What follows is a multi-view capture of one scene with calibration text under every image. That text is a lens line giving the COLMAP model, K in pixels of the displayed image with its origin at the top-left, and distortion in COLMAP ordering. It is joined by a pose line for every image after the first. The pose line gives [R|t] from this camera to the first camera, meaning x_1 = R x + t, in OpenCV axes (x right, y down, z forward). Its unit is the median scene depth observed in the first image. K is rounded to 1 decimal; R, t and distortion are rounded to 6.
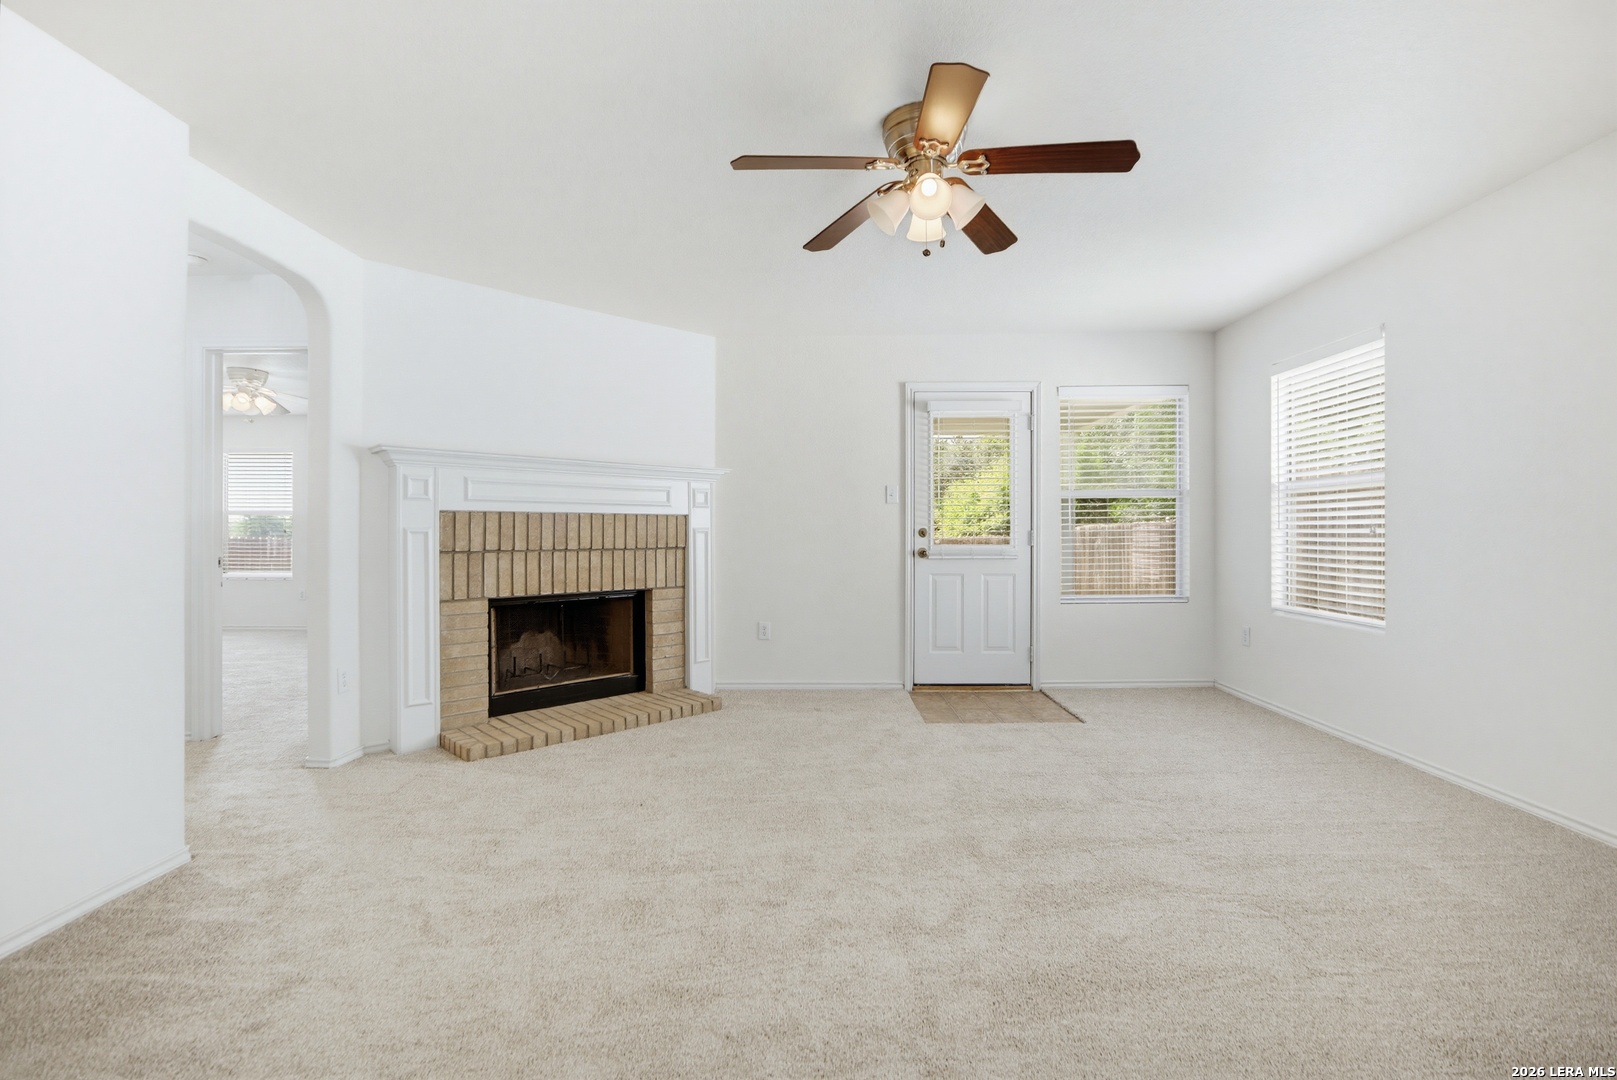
lens RADIAL K [[737.9, 0, 806.0], [0, 737.9, 535.1], [0, 0, 1]] dist [-0.005995, -0.000282]
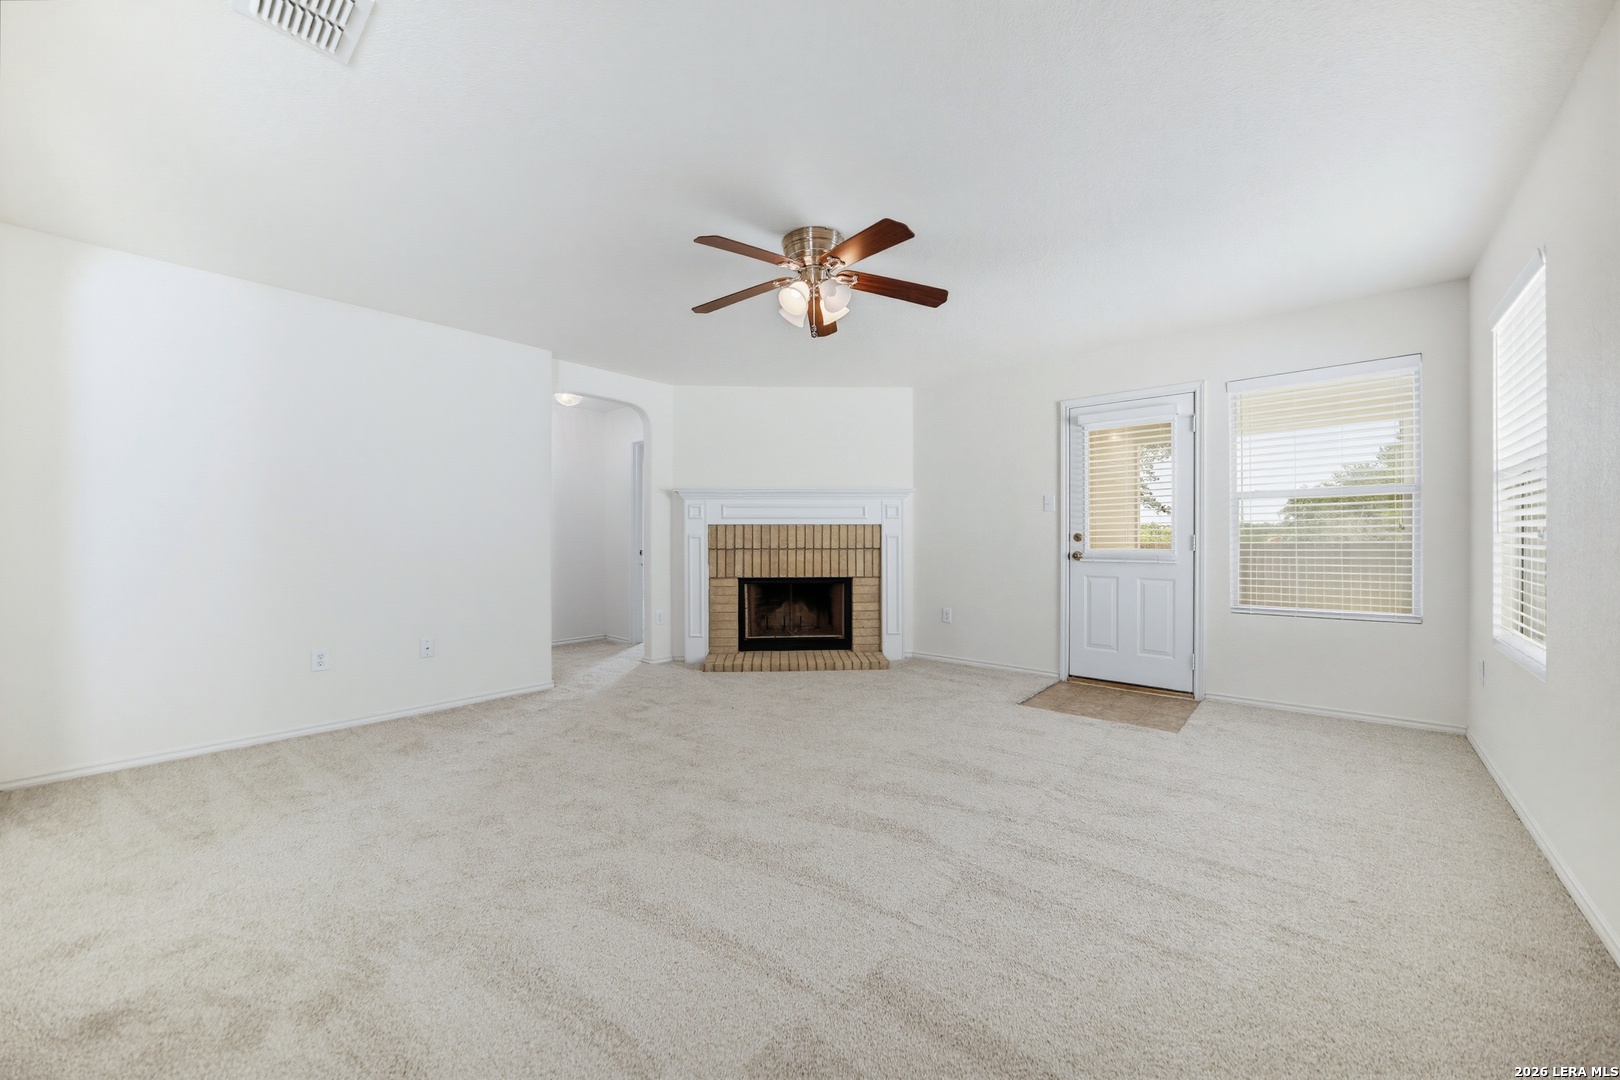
lens RADIAL K [[610.4, 0, 810.2], [0, 610.4, 540.4], [0, 0, 1]] dist [-0.006769, 0.000067]
pose [[0.754236, 0.002820, -0.656598, 0.517308], [-0.001529, 0.999996, 0.002538, -0.000553], [0.656602, -0.000911, 0.754237, 0.075376]]
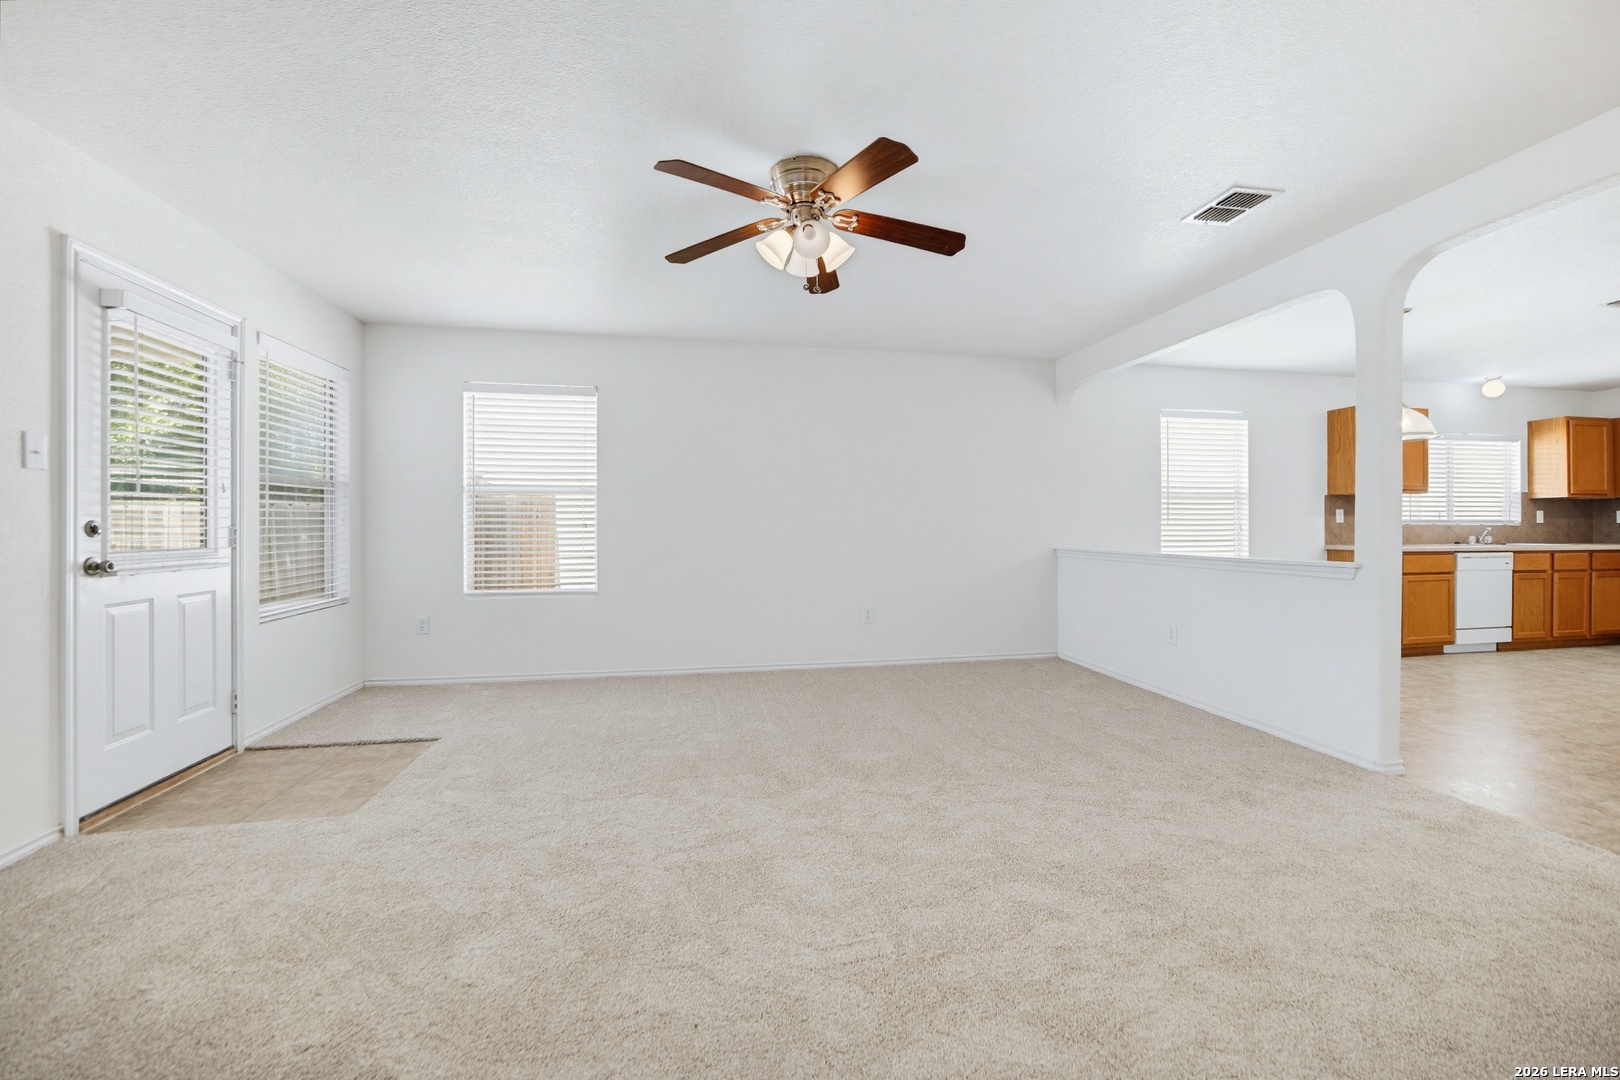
lens RADIAL K [[643.9, 0, 818.6], [0, 643.9, 529.7], [0, 0, 1]] dist [-0.001672, 0.000079]
pose [[-0.213051, -0.006287, 0.977021, -0.468963], [0.005999, 0.999952, 0.007742, -0.003693], [-0.977023, 0.007510, -0.213003, 0.672834]]
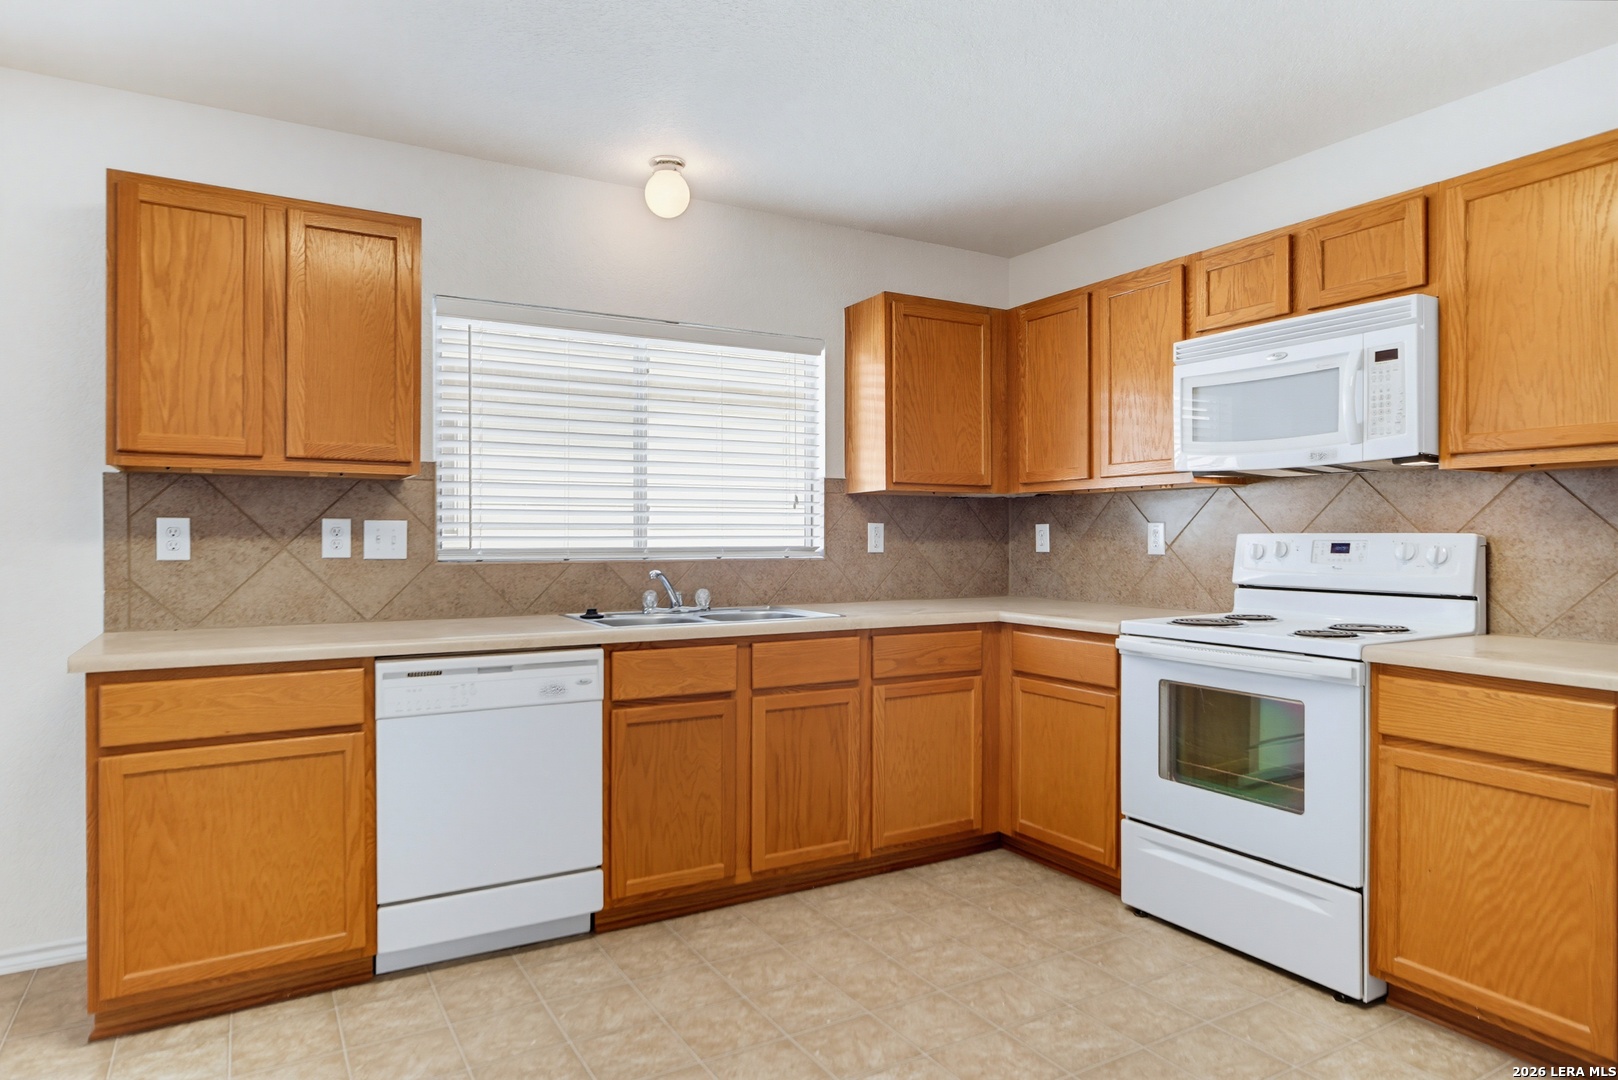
lens RADIAL K [[994.8, 0, 837.5], [0, 994.8, 537.8], [0, 0, 1]] dist [0.004529, -0.001417]
pose [[-0.517081, -0.003366, 0.855930, -0.180900], [0.005217, 0.999961, 0.007084, -0.018973], [-0.855921, 0.008128, -0.517043, -0.702247]]
